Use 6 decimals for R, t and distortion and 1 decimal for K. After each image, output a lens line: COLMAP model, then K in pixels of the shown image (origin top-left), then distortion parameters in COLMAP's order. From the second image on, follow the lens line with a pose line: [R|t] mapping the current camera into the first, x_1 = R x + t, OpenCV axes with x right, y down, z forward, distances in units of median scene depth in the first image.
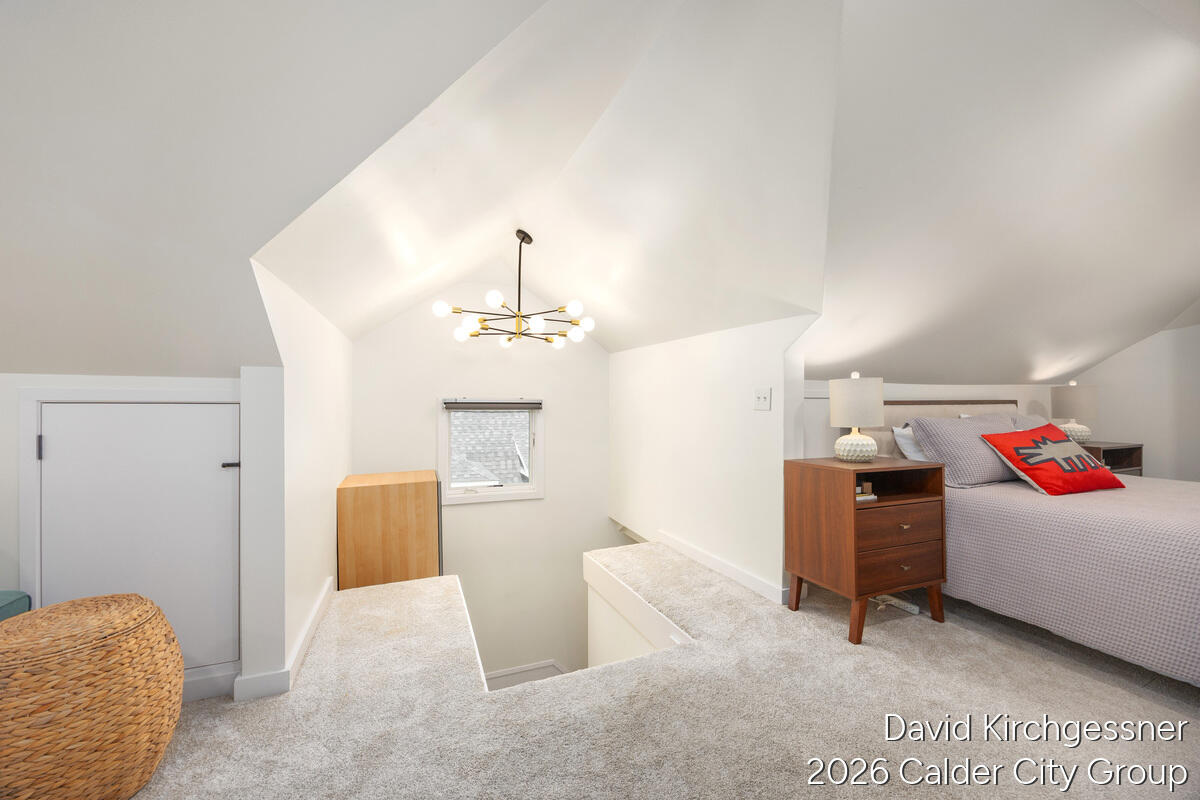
lens RADIAL K [[465.8, 0, 599.8], [0, 465.8, 394.4], [0, 0, 1]] dist [-0.000611, -0.000305]
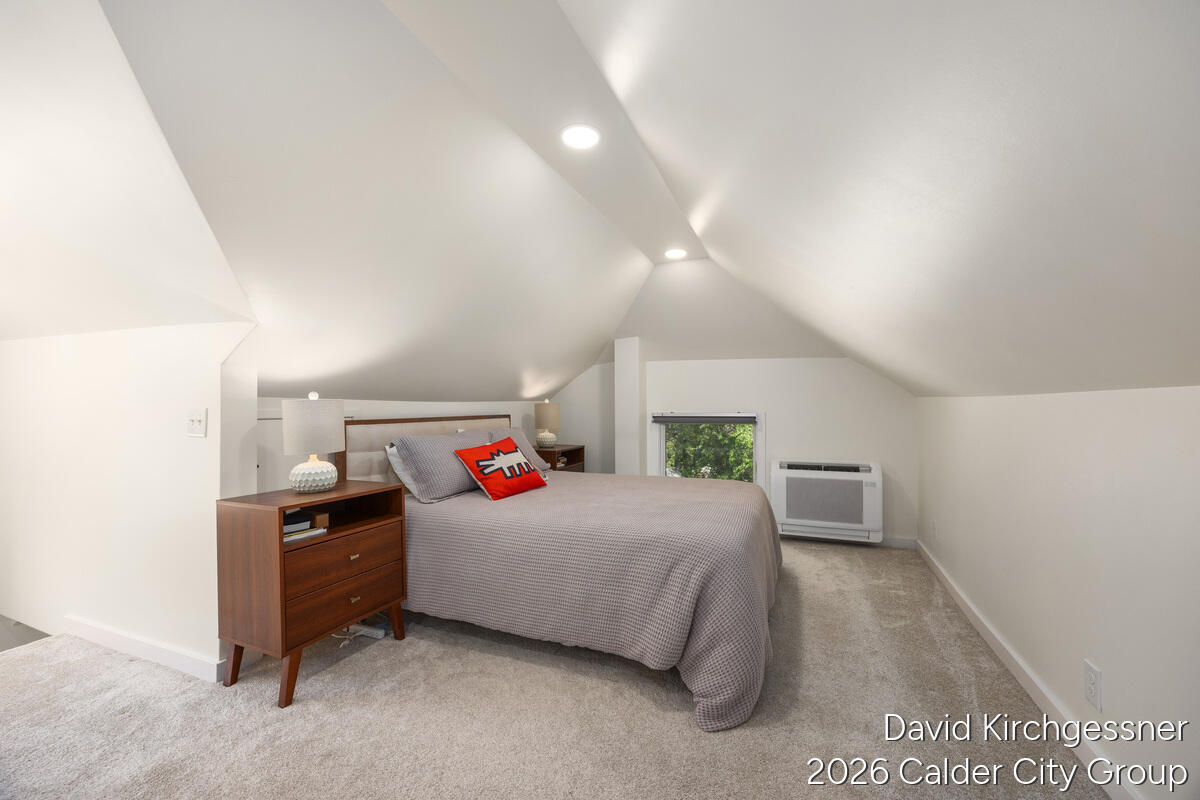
lens RADIAL K [[481.9, 0, 600.0], [0, 481.9, 400.0], [0, 0, 1]] dist [0.000221, 0.000078]
pose [[0.687970, 0.012518, 0.725632, 0.262600], [-0.011303, 0.999915, -0.006532, -0.033906], [-0.725652, -0.003708, 0.688052, -0.040757]]
